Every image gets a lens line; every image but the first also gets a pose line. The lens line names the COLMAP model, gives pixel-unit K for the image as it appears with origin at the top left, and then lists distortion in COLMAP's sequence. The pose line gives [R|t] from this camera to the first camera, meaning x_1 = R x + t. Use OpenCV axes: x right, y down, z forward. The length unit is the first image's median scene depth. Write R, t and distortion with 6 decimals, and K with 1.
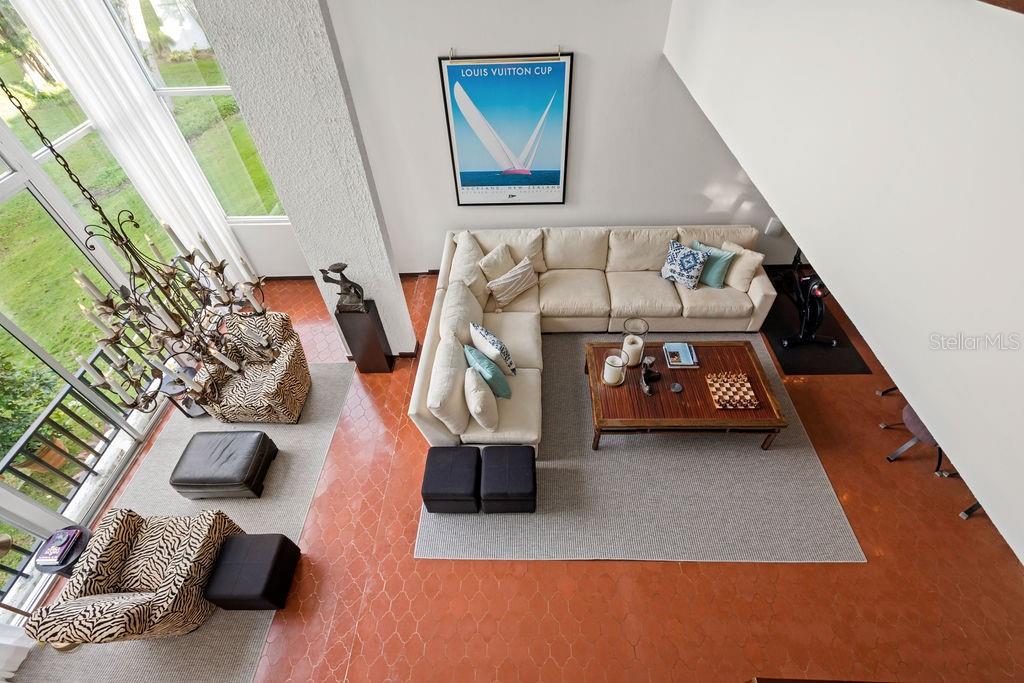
lens RADIAL K [[463.2, 0, 508.6], [0, 463.2, 327.0], [0, 0, 1]] dist [-0.000885, 0.004614]
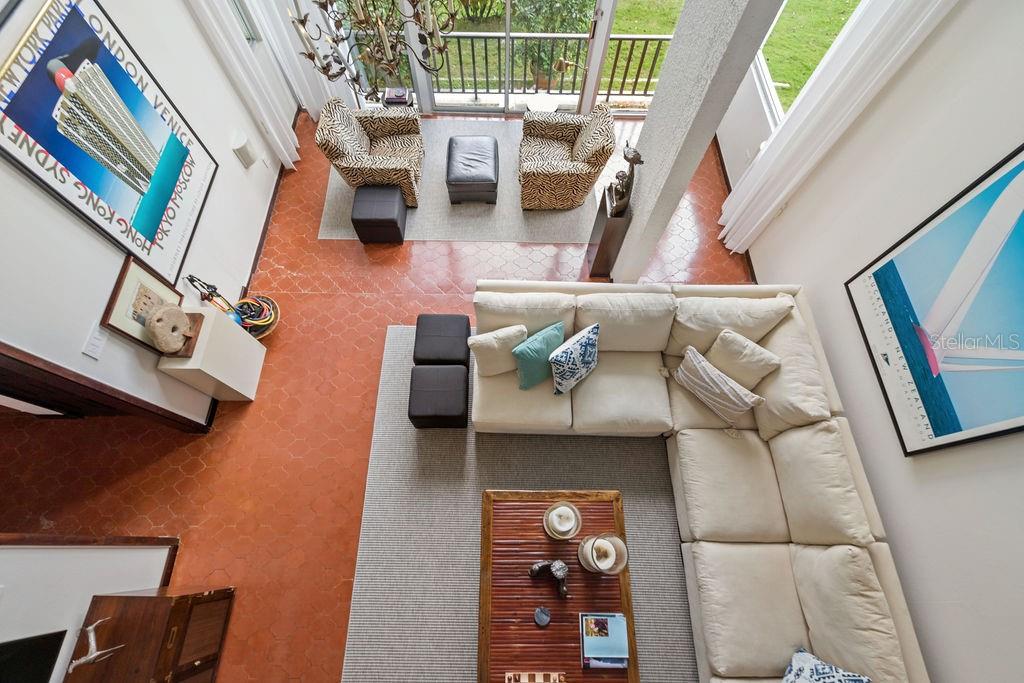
lens RADIAL K [[463.2, 0, 508.6], [0, 463.2, 327.0], [0, 0, 1]] dist [-0.000885, 0.004614]
pose [[0.024519, 0.918393, -0.394909, 0.202347], [-0.729042, 0.286718, 0.621522, -0.339823], [0.684029, 0.272667, 0.676577, 0.317864]]
